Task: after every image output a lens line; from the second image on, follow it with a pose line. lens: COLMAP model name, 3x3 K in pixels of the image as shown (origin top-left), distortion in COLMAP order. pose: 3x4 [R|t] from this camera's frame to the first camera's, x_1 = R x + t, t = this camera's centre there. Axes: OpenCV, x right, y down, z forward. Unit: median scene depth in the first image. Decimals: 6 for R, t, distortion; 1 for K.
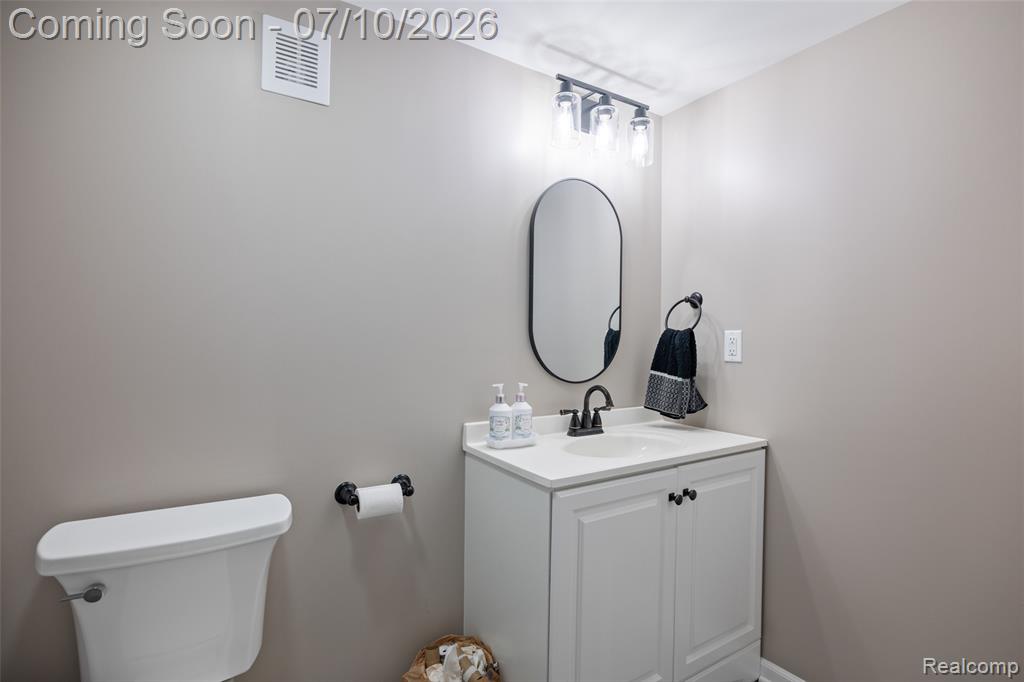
lens RADIAL K [[499.7, 0, 513.0], [0, 499.7, 341.9], [0, 0, 1]] dist [0.006236, -0.000253]
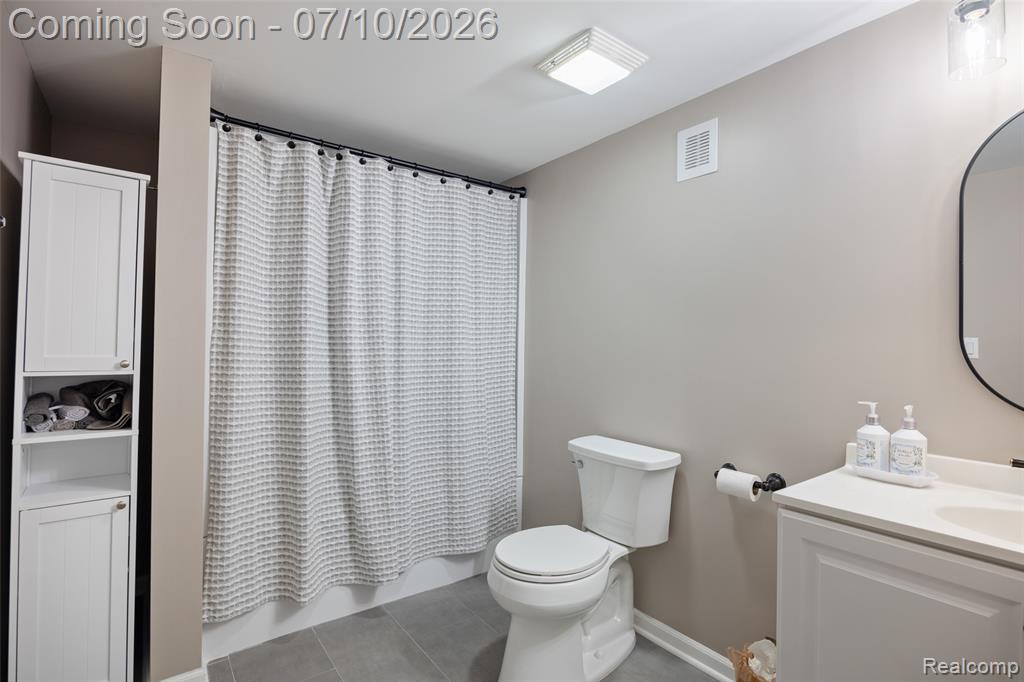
lens RADIAL K [[499.7, 0, 513.2], [0, 499.7, 339.0], [0, 0, 1]] dist [0.006236, -0.000253]
pose [[0.081649, -0.013386, -0.996571, 0.784091], [-0.013327, 0.999806, -0.014521, -0.003415], [0.996572, 0.014466, 0.081455, 0.321140]]
